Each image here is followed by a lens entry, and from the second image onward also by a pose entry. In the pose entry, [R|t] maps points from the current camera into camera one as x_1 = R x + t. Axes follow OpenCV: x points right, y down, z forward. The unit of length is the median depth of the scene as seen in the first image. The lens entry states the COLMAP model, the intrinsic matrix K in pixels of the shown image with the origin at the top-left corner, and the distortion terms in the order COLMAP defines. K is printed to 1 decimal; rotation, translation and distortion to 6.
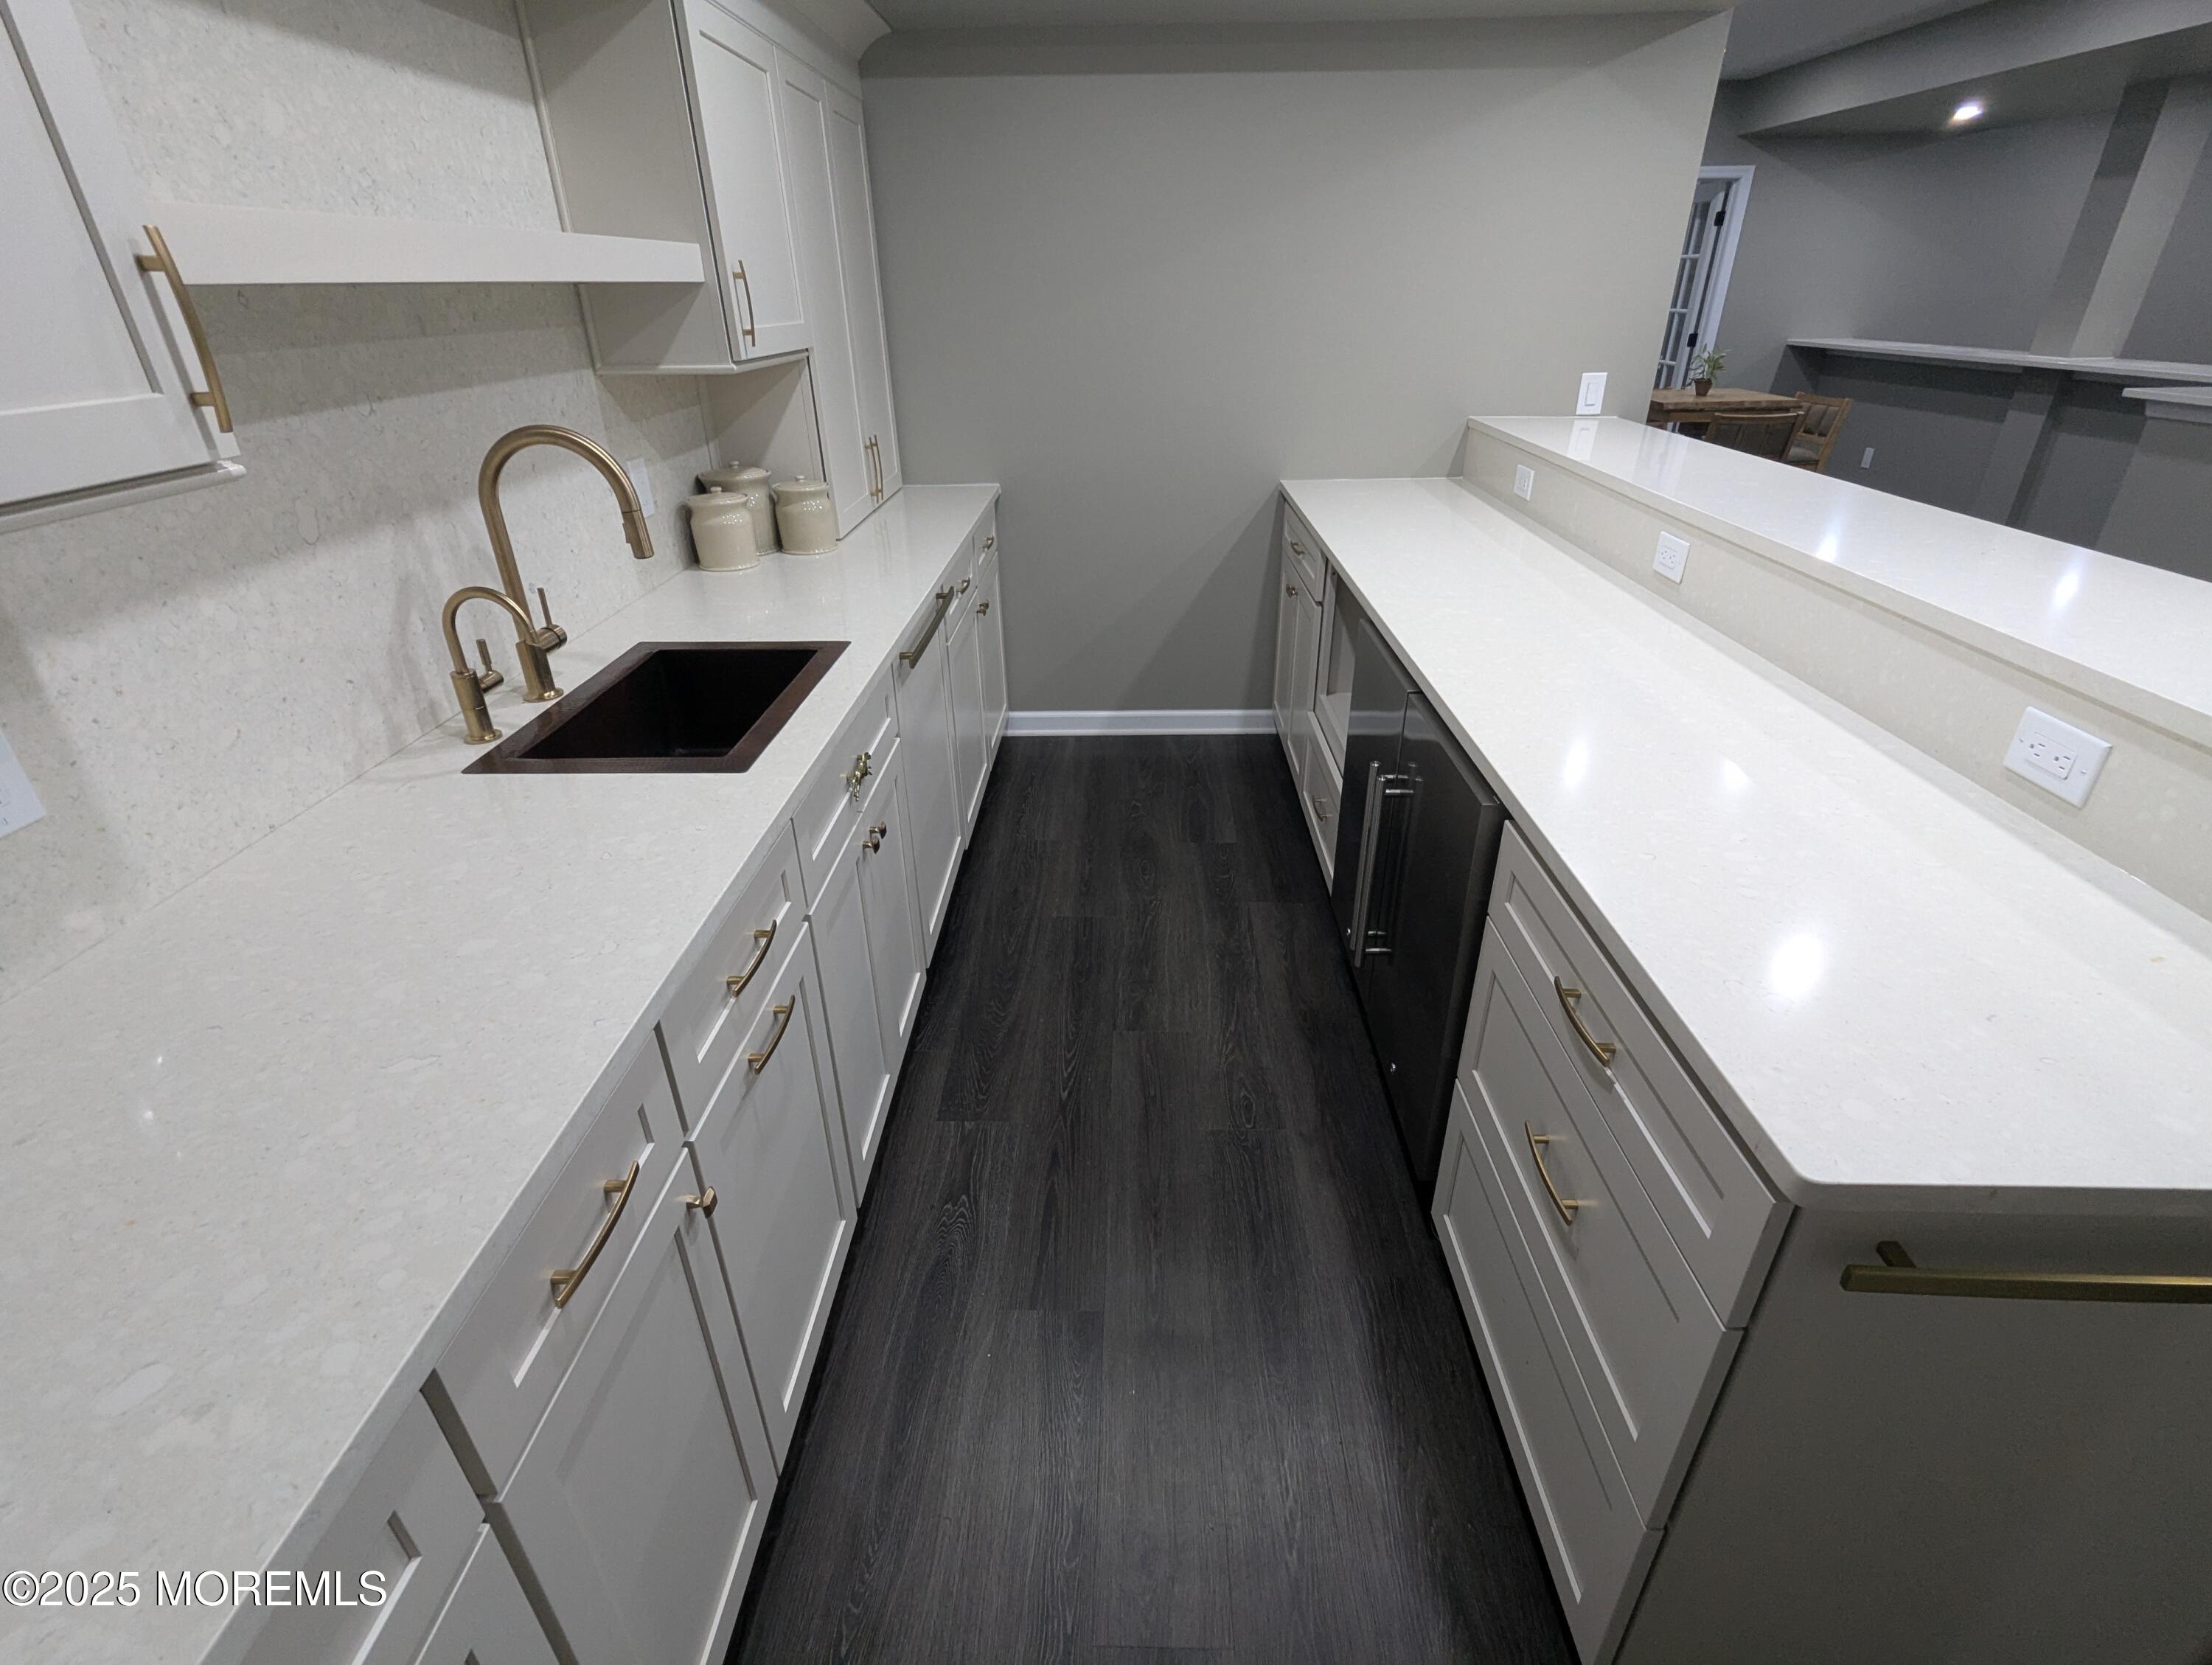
lens RADIAL K [[1052.9, 0, 1106.0], [0, 1052.9, 832.5], [0, 0, 1]] dist [0.002217, -0.000637]
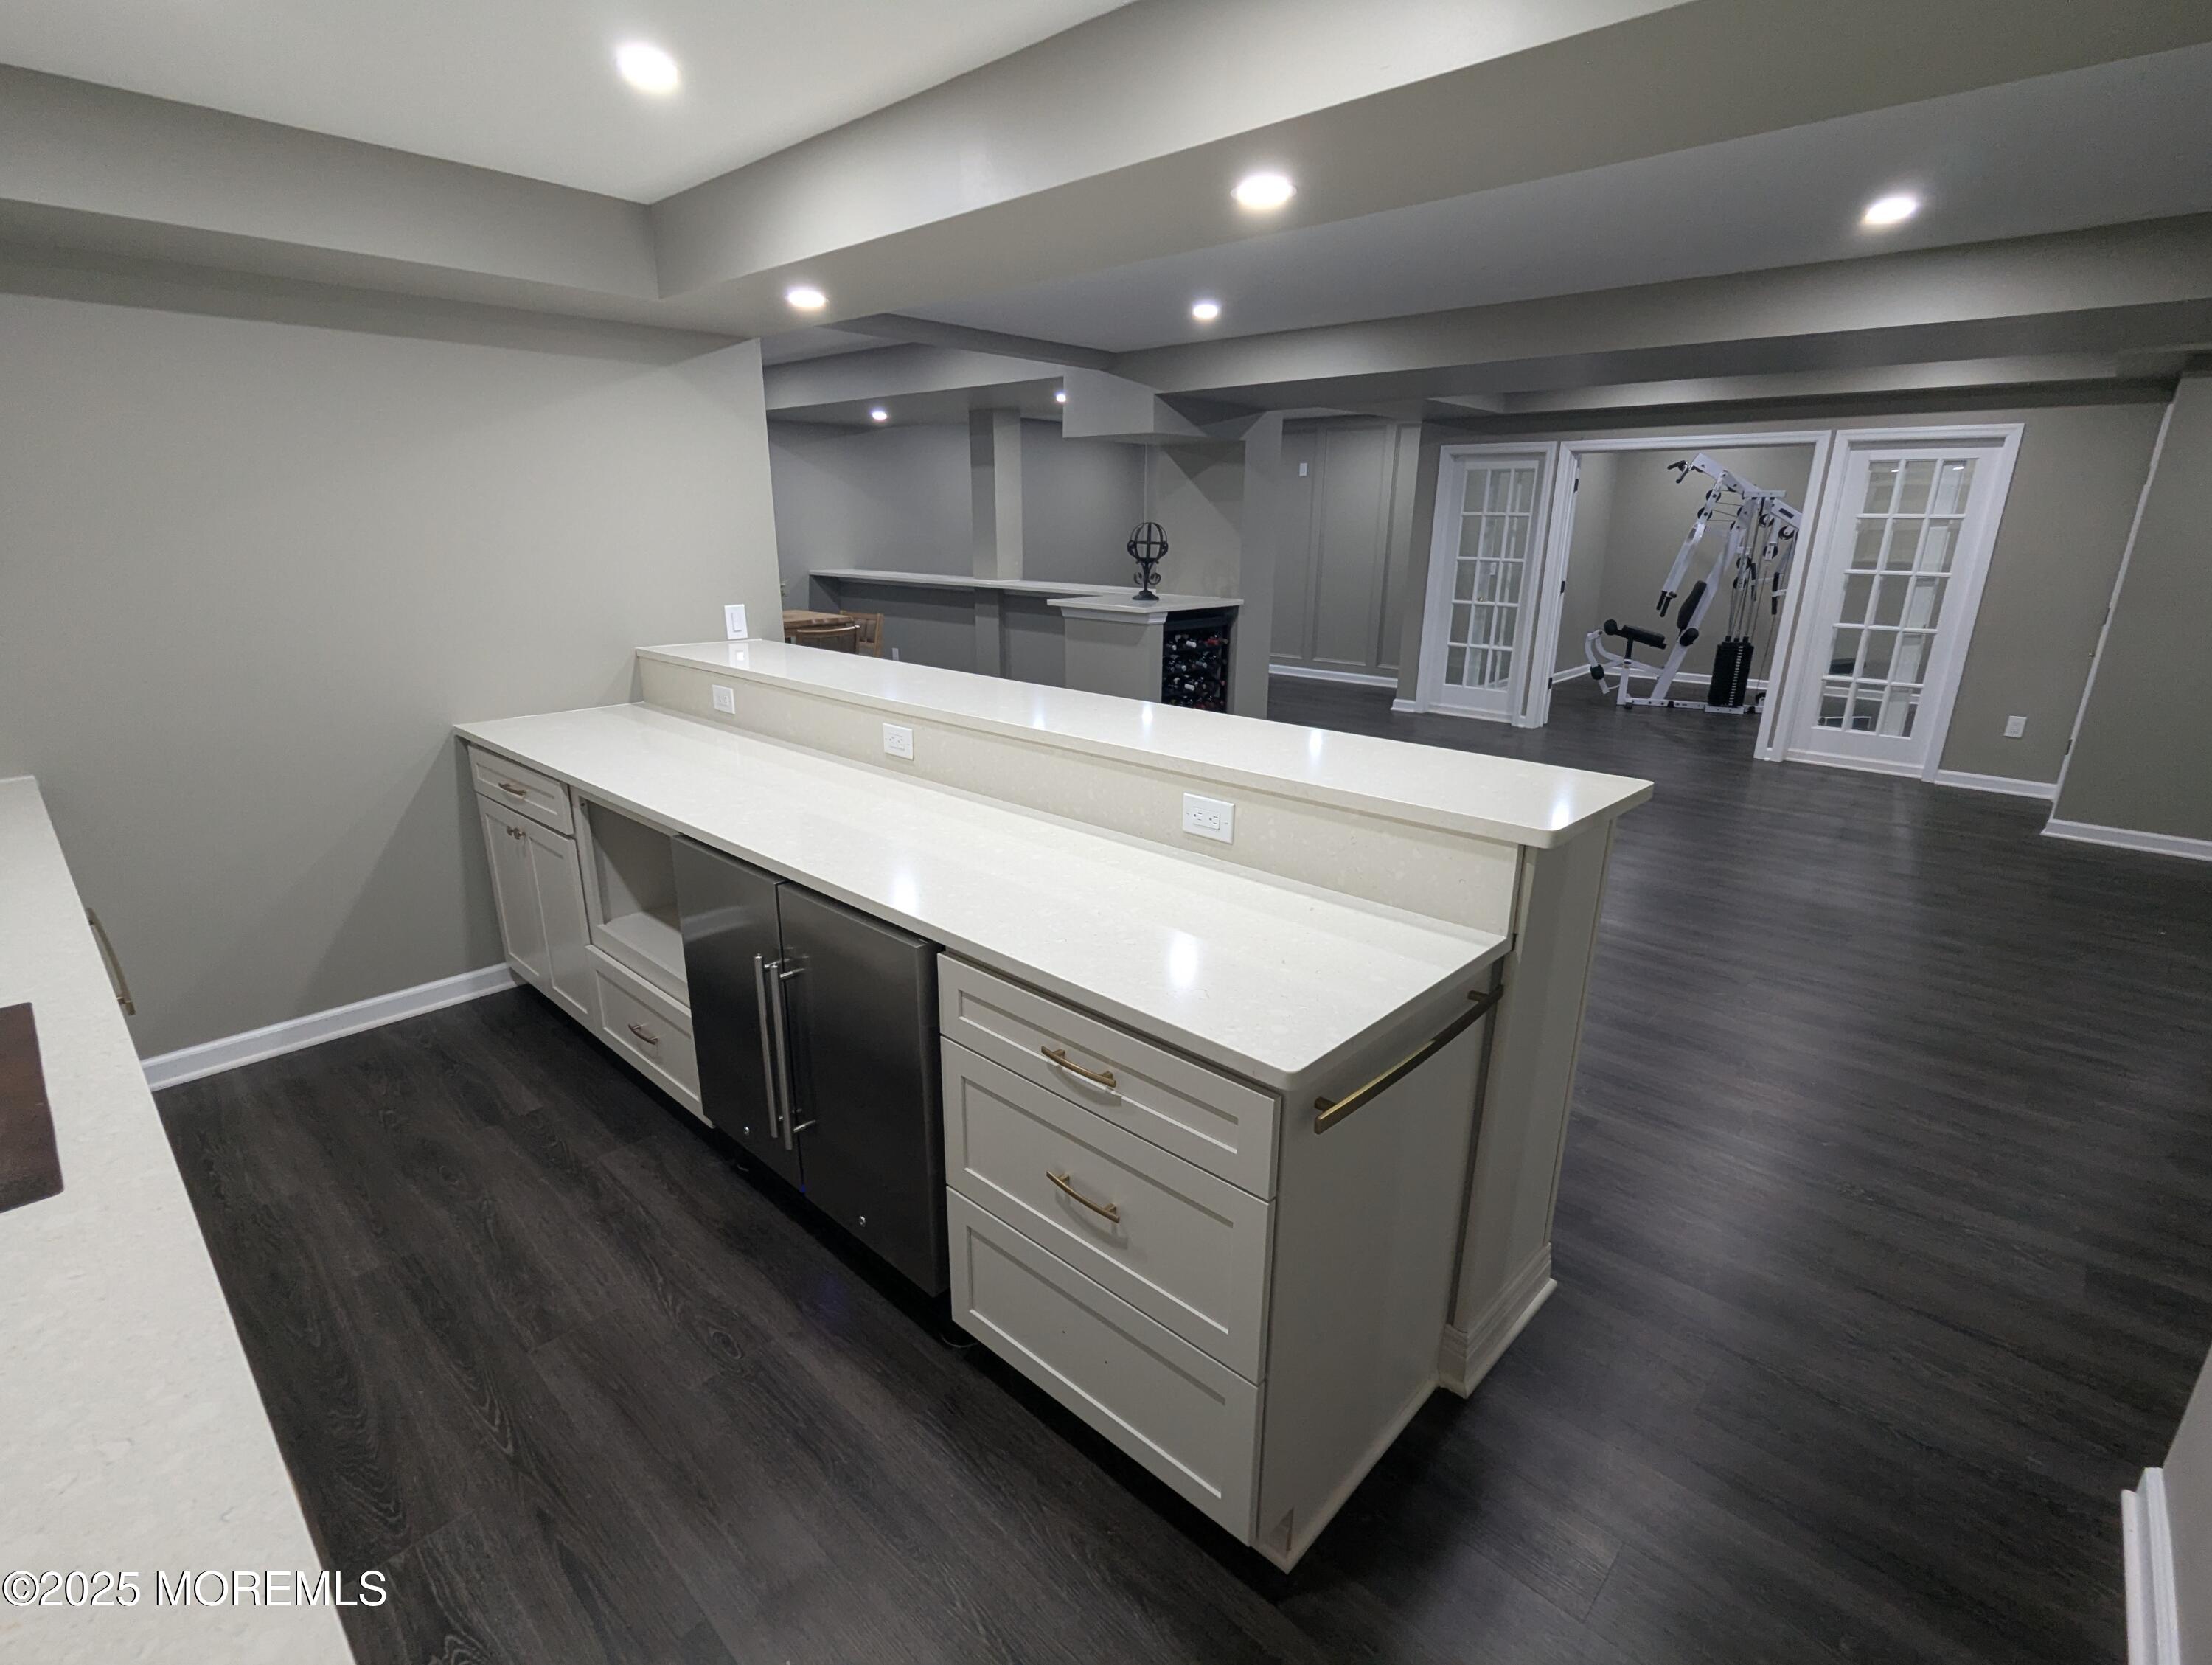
lens RADIAL K [[1052.9, 0, 1106.0], [0, 1052.9, 832.5], [0, 0, 1]] dist [0.002217, -0.000637]
pose [[0.667808, -0.194964, 0.718346, -0.188939], [0.328529, 0.943200, -0.049424, -0.010894], [-0.667908, 0.269003, 0.693928, -0.012803]]
